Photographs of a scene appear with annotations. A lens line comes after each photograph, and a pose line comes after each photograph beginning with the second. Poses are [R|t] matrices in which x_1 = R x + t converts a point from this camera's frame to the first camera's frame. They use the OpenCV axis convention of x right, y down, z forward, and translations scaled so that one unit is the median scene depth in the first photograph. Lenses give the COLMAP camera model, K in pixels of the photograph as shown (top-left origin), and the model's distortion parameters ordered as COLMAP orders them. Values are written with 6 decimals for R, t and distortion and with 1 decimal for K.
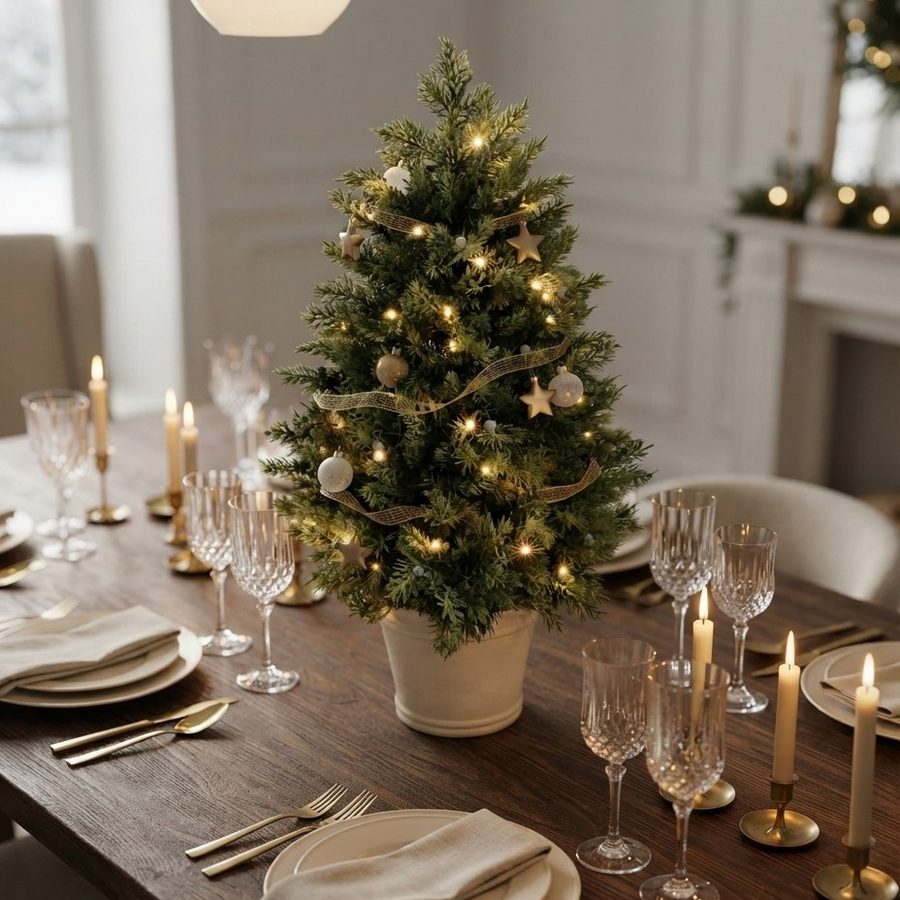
lens RADIAL K [[1474.9, 0, 451.2], [0, 1474.9, 442.7], [0, 0, 1]] dist [0.055973, 0.000000]
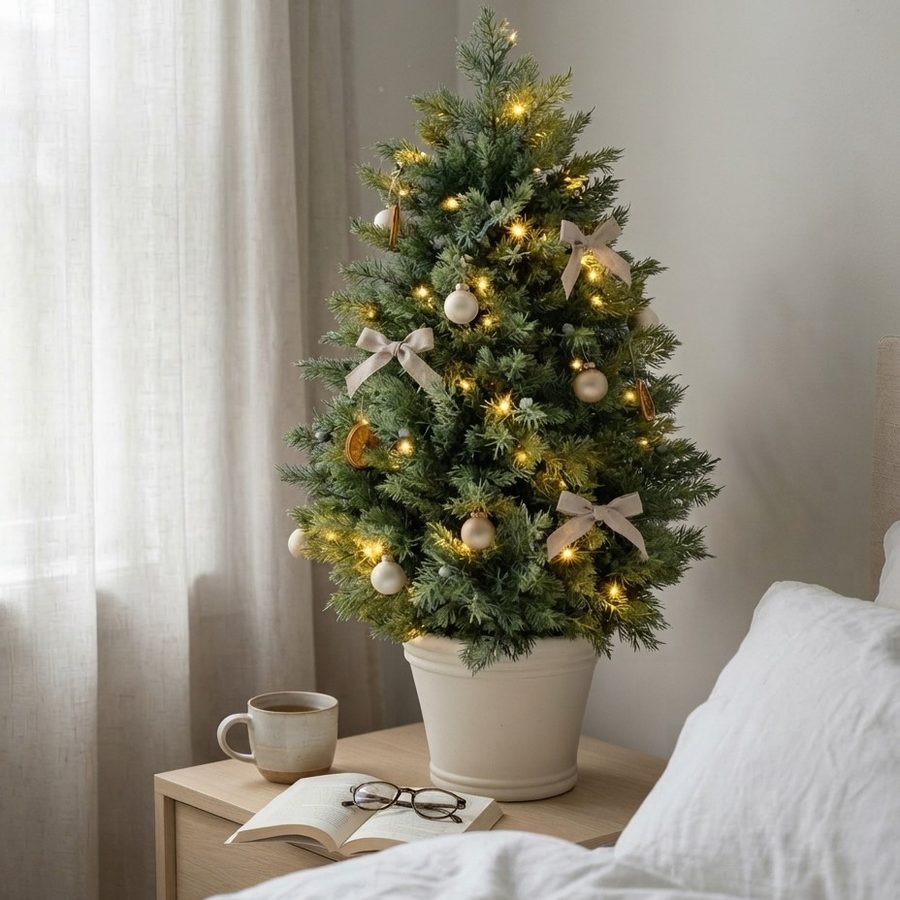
lens RADIAL K [[2248.6, 0, 447.4], [0, 2248.6, 446.4], [0, 0, 1]] dist [-0.062313, 0.000000]
pose [[0.996301, 0.006829, -0.085662, 0.094677], [-0.026089, 0.973826, -0.225794, 0.319231], [0.081878, 0.227194, 0.970401, -0.326391]]
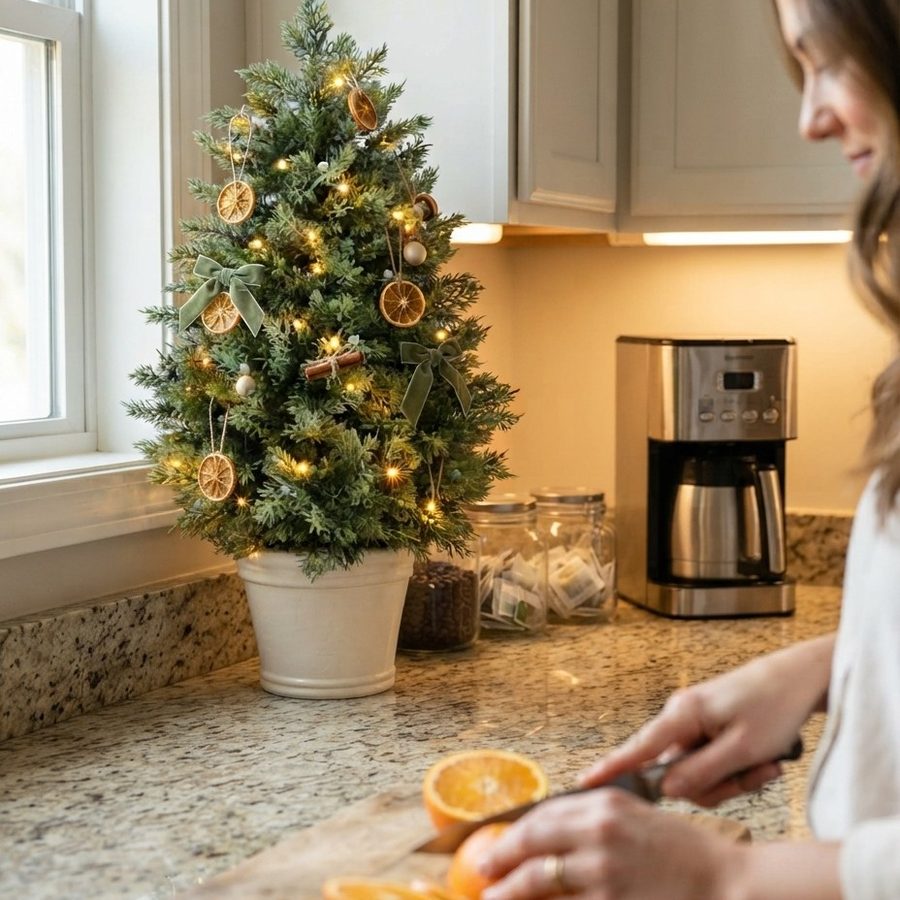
lens RADIAL K [[2248.6, 0, 448.2], [0, 2248.6, 450.6], [0, 0, 1]] dist [-0.062313, 0.000000]
pose [[0.998502, -0.011924, 0.053392, 0.007122], [0.023802, 0.973434, -0.227727, 0.410888], [-0.049258, 0.228657, 0.972260, -0.490460]]
